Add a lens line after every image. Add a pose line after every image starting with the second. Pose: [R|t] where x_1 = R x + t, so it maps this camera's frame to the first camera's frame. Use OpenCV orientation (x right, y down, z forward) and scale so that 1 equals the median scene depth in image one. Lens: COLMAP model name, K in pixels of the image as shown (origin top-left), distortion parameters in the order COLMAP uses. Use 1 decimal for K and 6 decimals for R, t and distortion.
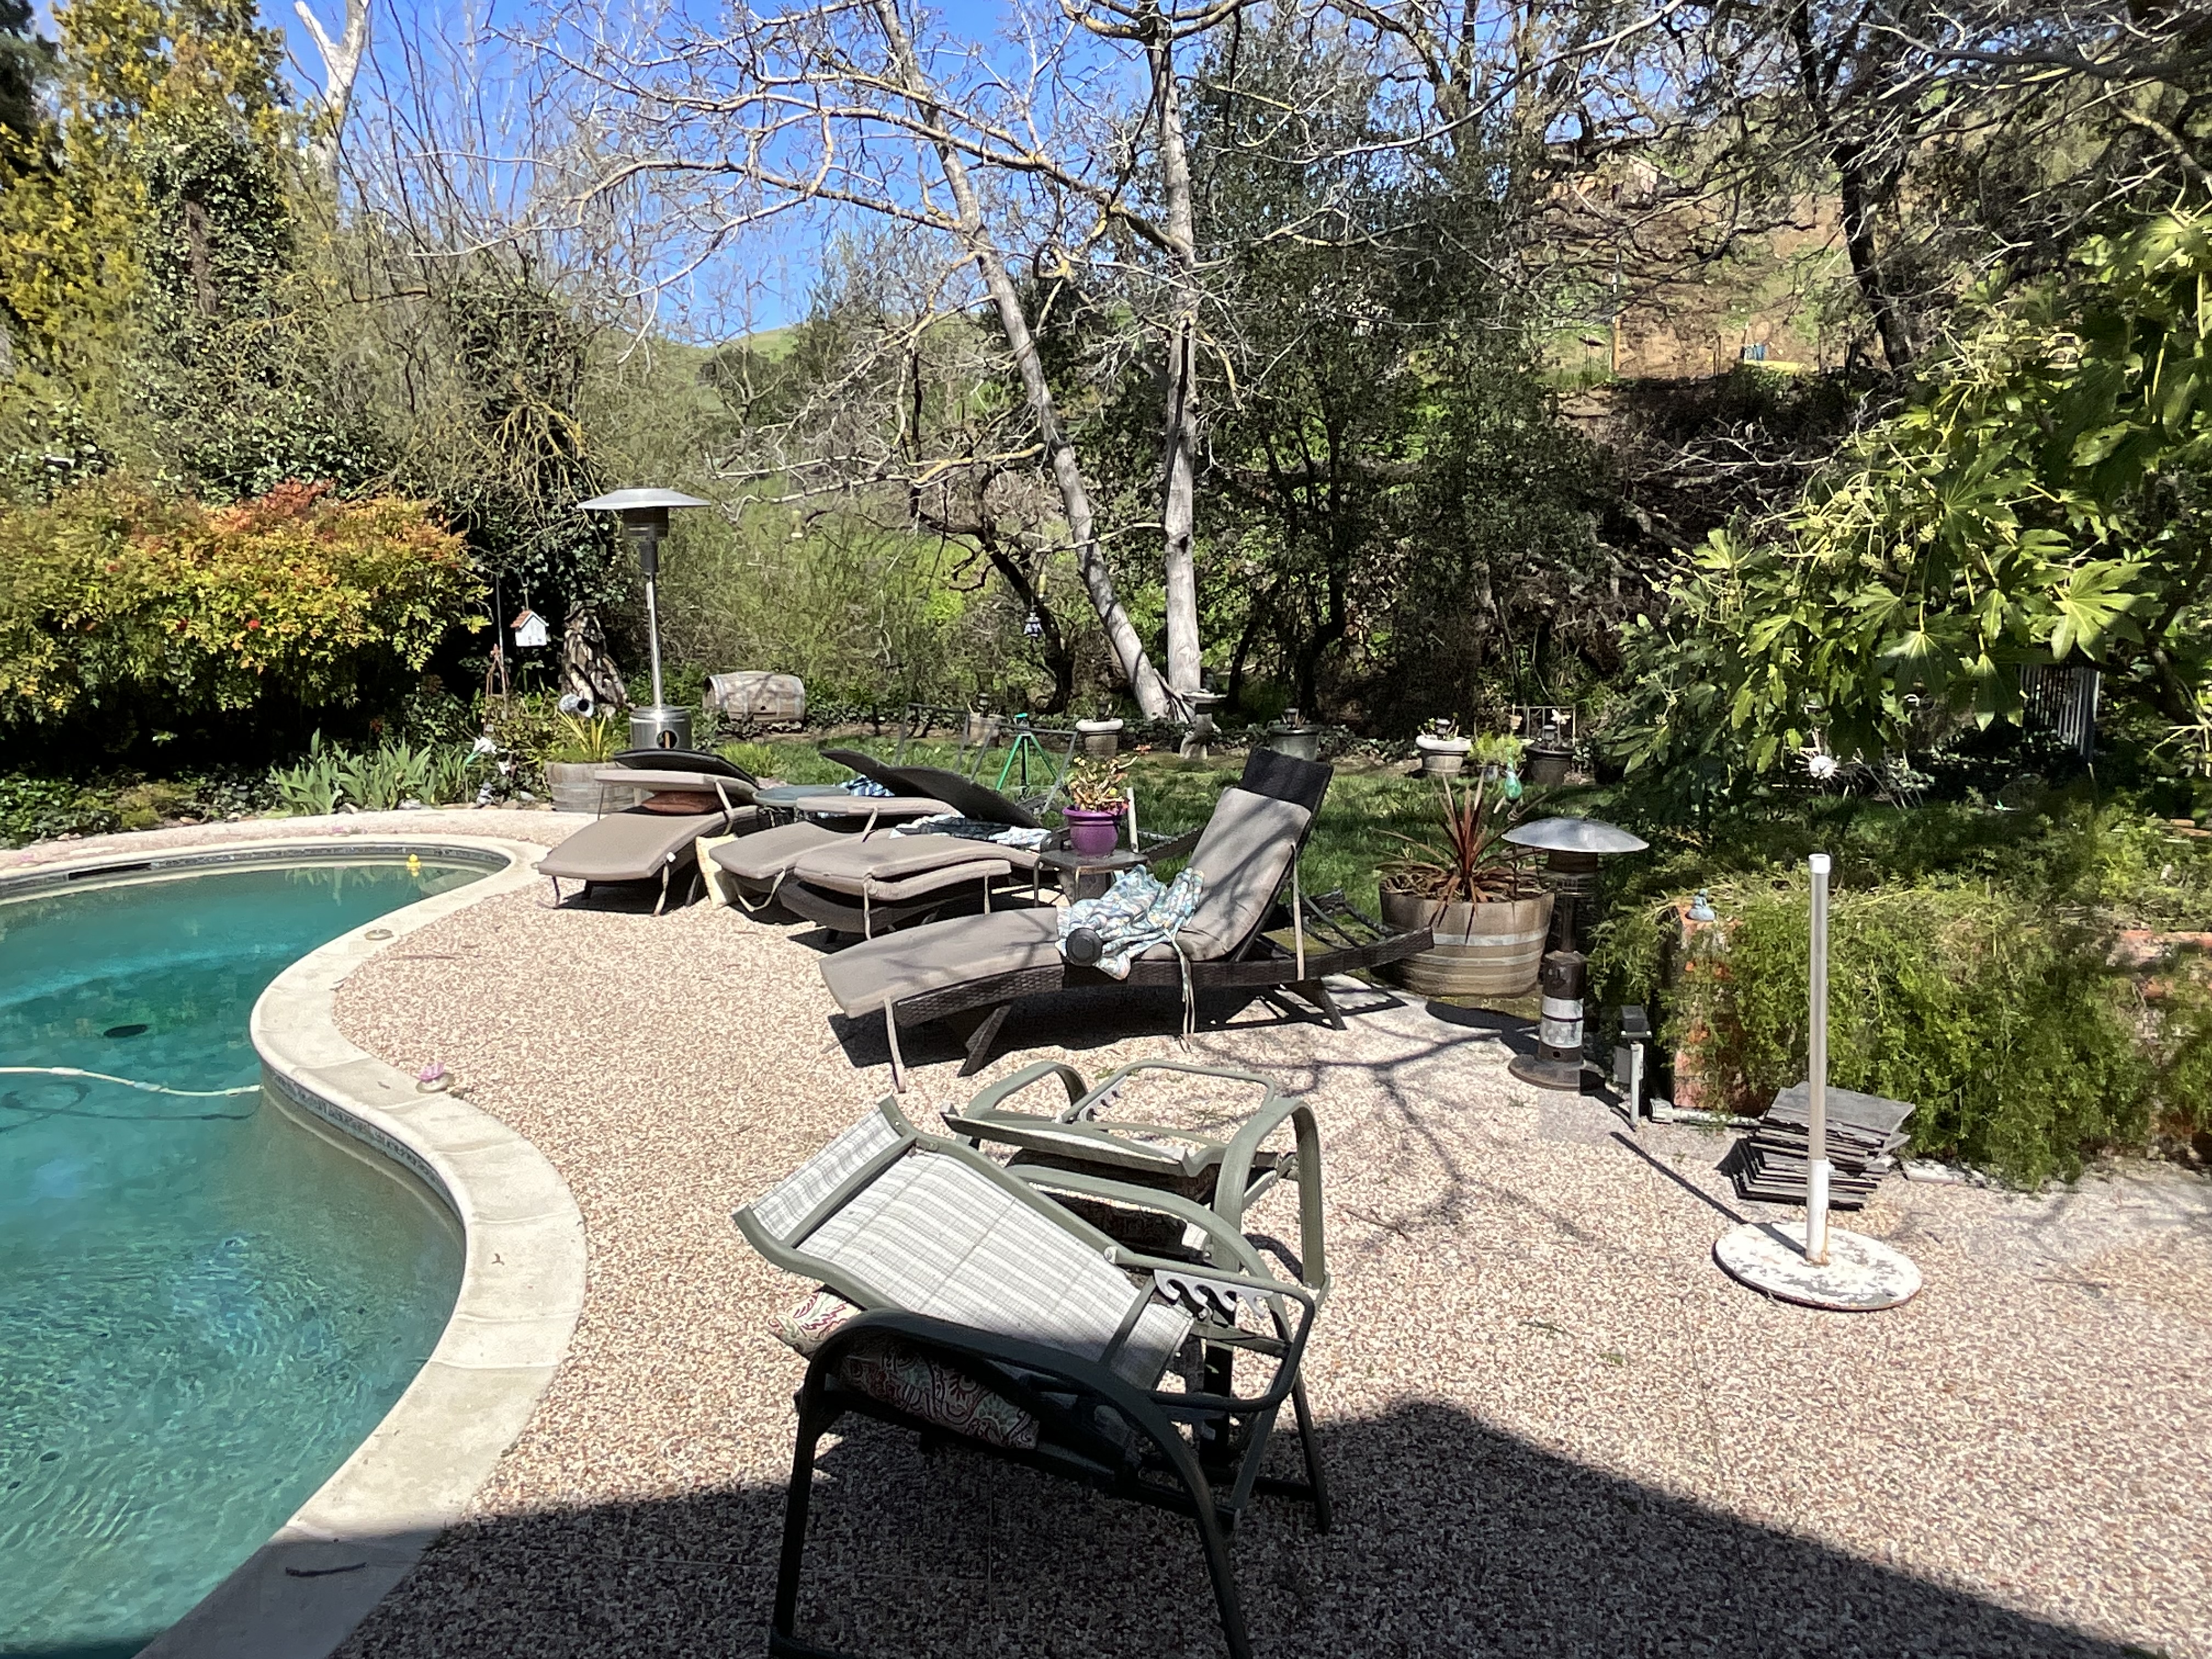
lens RADIAL K [[1423.2, 0, 1109.5], [0, 1423.2, 820.9], [0, 0, 1]] dist [-0.005947, -0.005595]
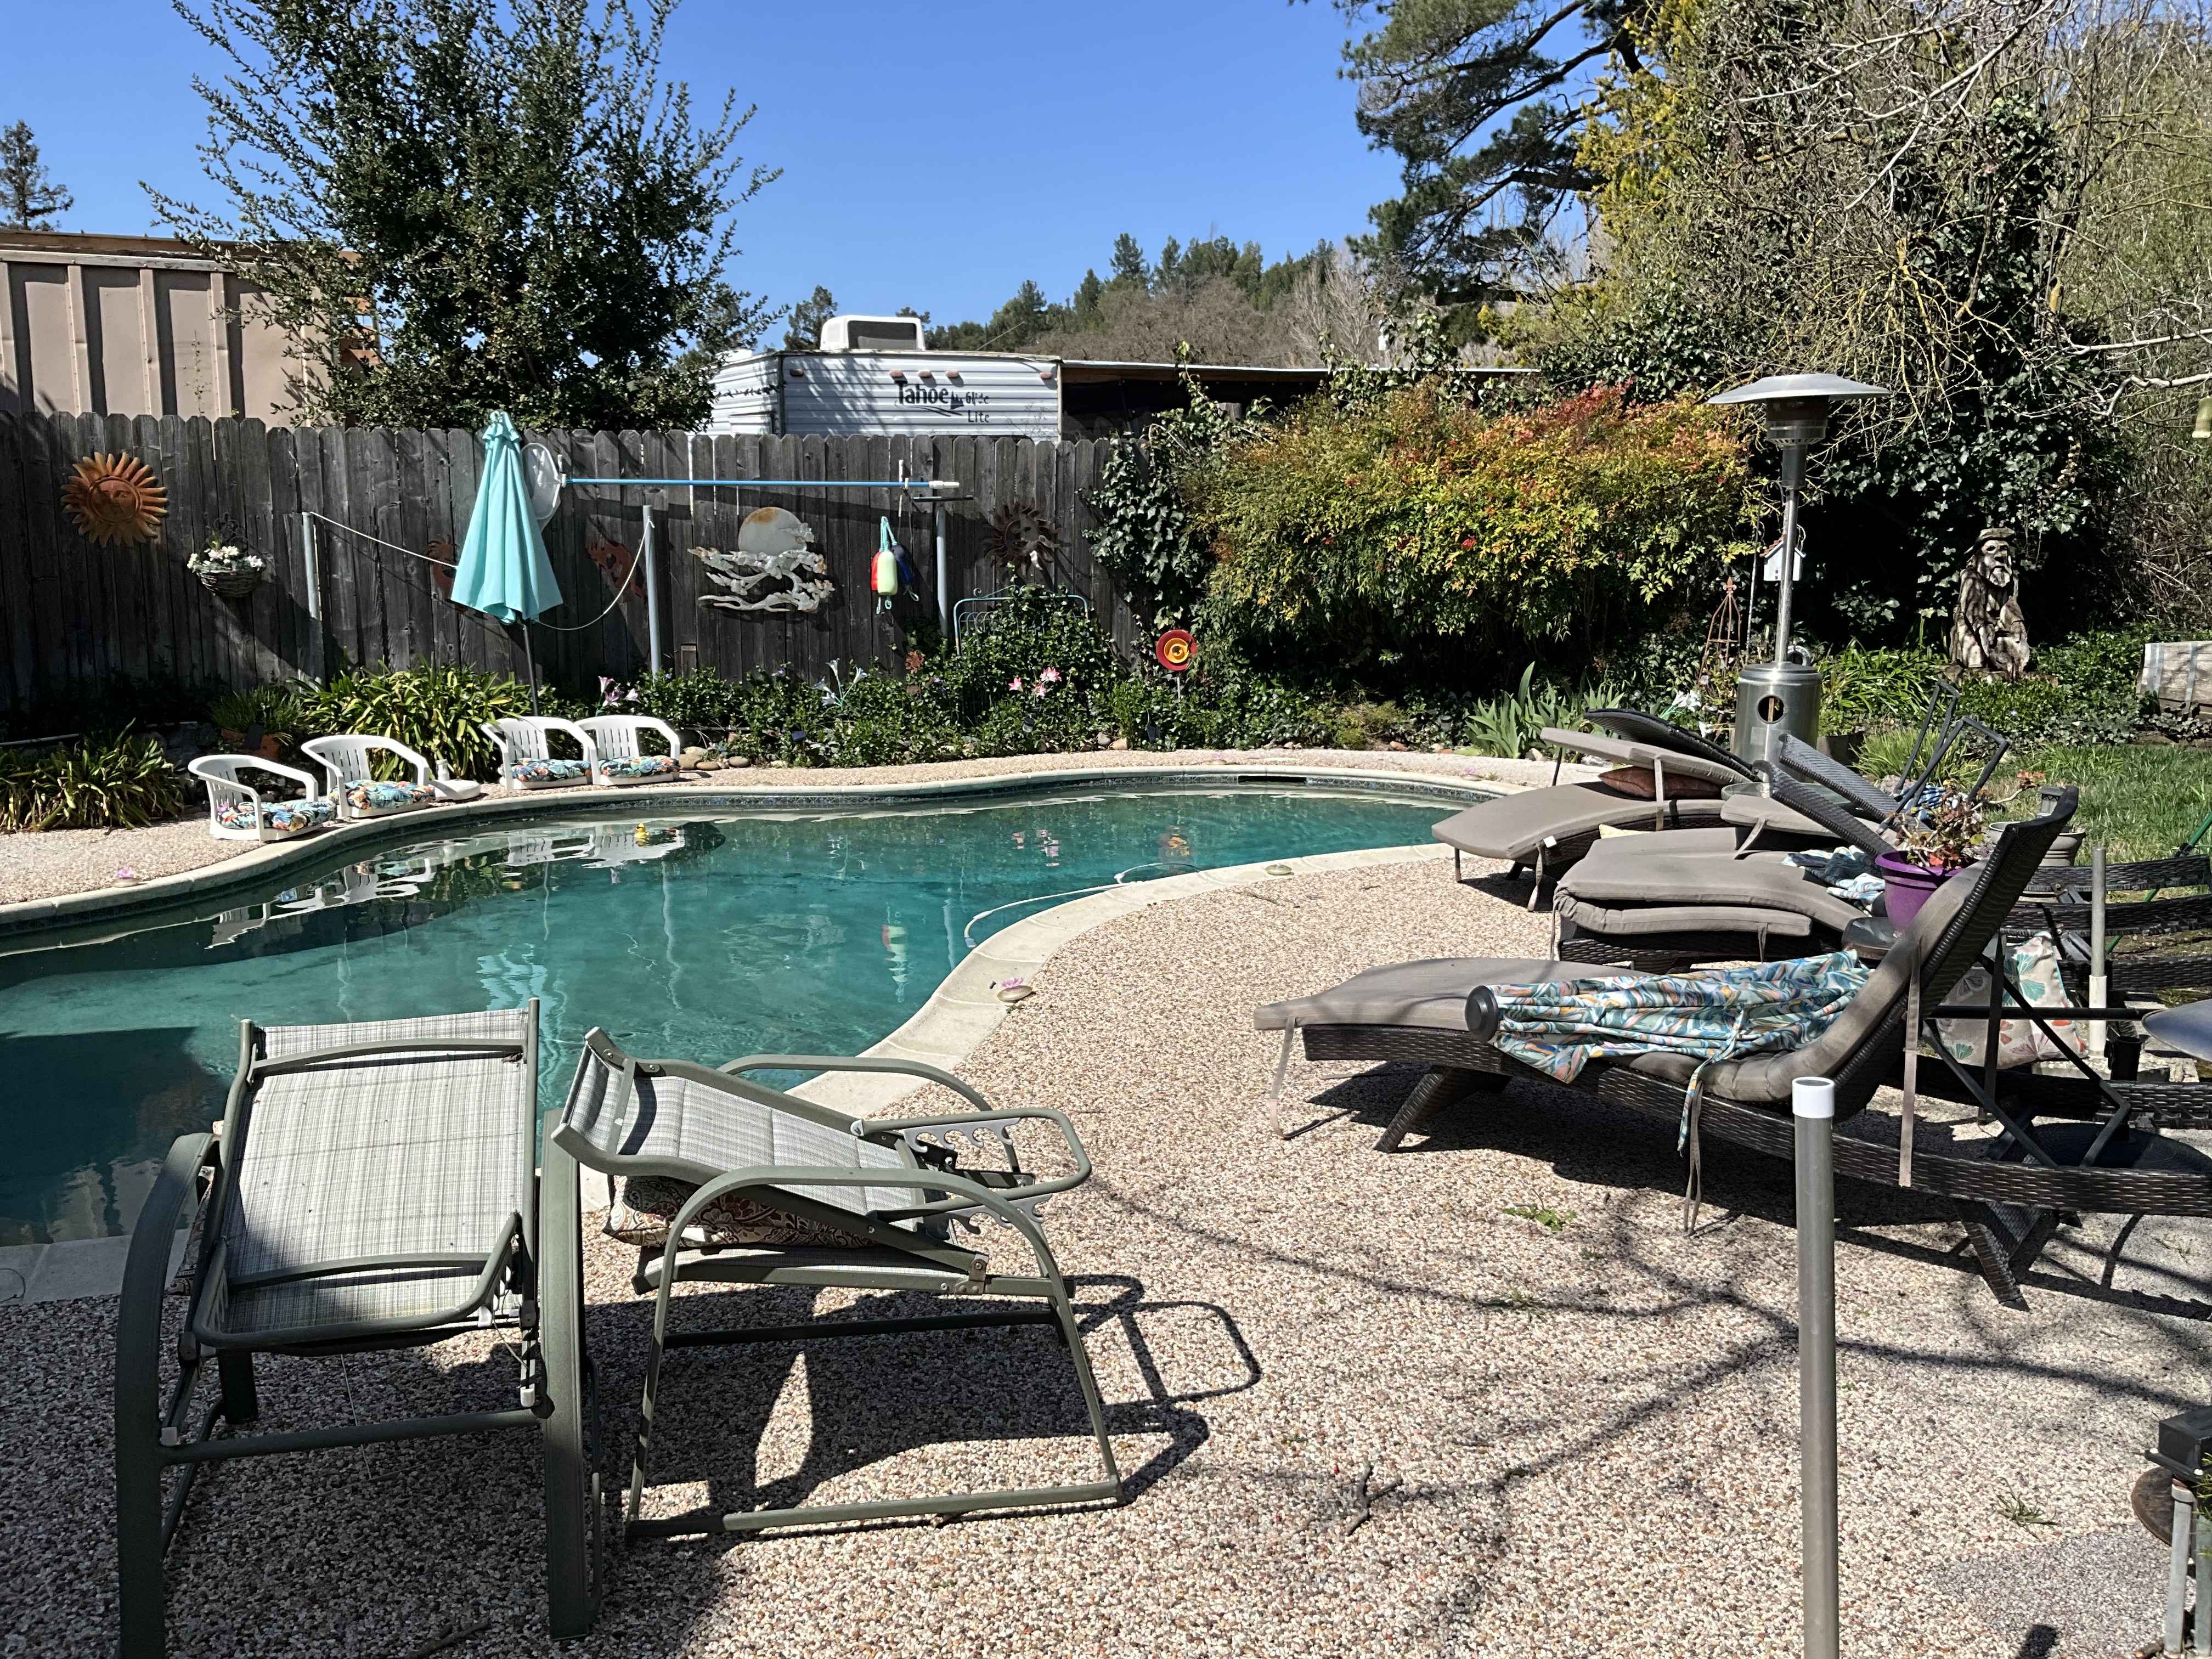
lens RADIAL K [[1841.7, 0, 1105.1], [0, 1841.7, 838.8], [0, 0, 1]] dist [-0.006341, -0.001484]
pose [[0.501651, 0.157728, -0.850569, 0.325405], [-0.148961, 0.984301, 0.094673, -0.026892], [0.852148, 0.079209, 0.517271, 0.191077]]
